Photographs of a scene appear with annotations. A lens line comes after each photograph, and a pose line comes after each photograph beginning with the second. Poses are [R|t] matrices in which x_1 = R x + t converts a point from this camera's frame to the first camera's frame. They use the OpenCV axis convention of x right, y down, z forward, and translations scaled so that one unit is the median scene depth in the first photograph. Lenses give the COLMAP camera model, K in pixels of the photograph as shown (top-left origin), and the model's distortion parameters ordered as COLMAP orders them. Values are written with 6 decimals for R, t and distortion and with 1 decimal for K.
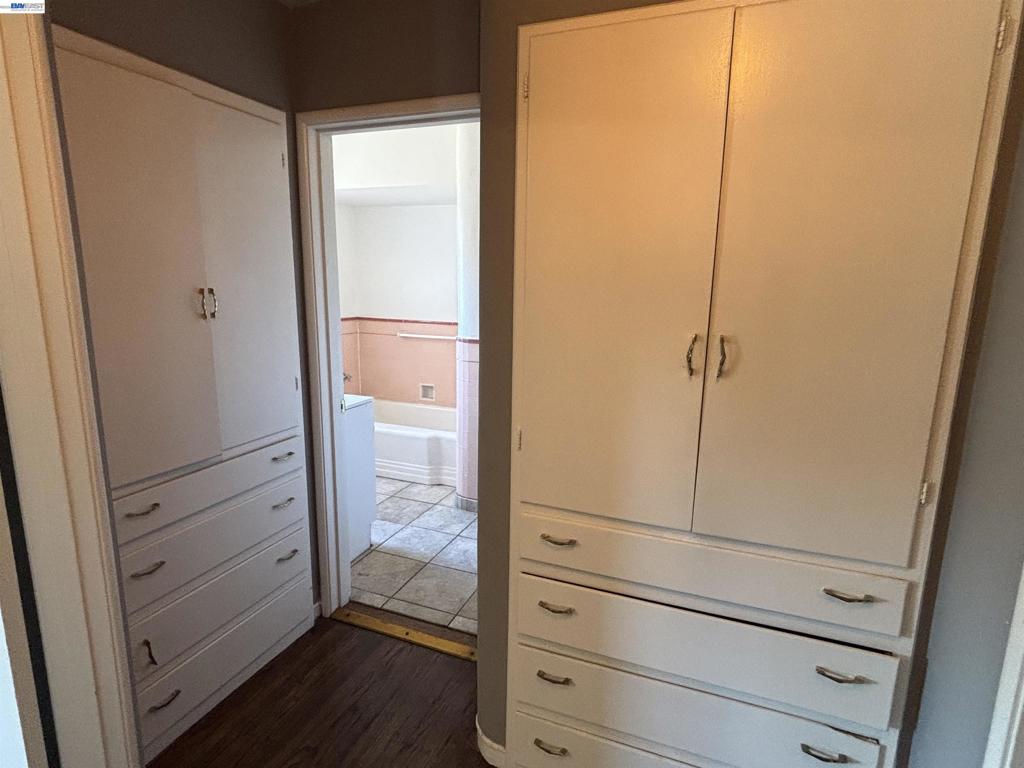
lens RADIAL K [[551.8, 0, 510.9], [0, 551.8, 379.1], [0, 0, 1]] dist [-0.014247, -0.000462]
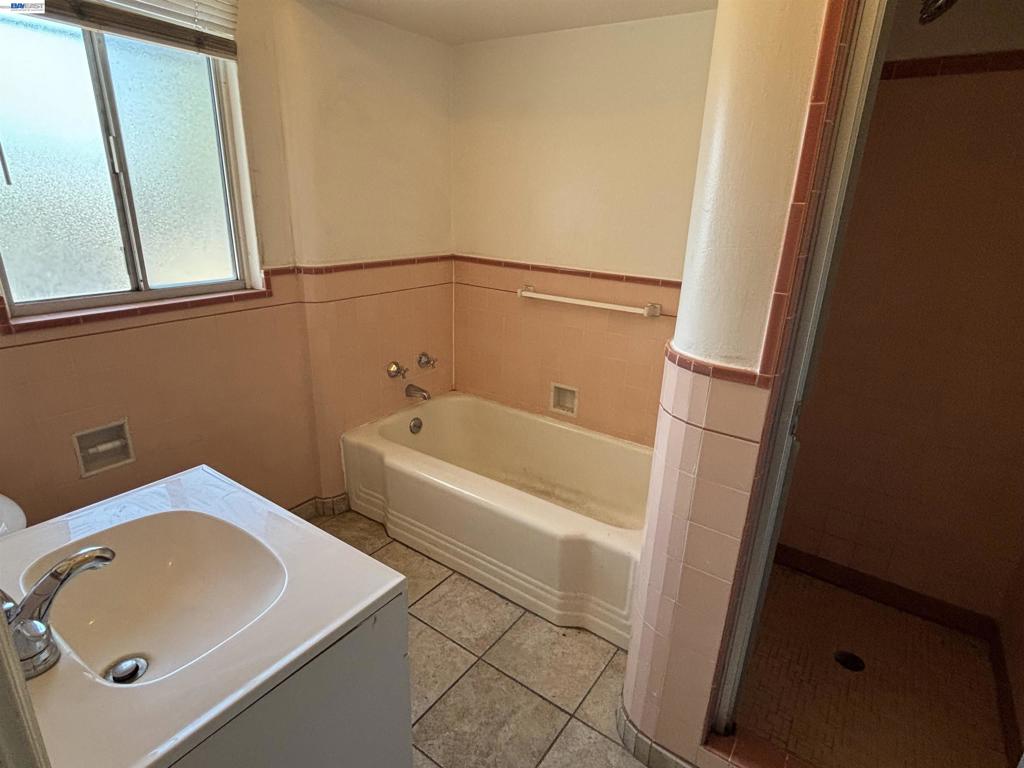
lens RADIAL K [[551.8, 0, 509.6], [0, 551.8, 384.1], [0, 0, 1]] dist [-0.014247, -0.000462]
pose [[0.972758, 0.088300, -0.214350, -0.106633], [-0.056902, 0.987278, 0.148471, -0.088569], [0.224733, -0.132229, 0.965407, 0.557112]]
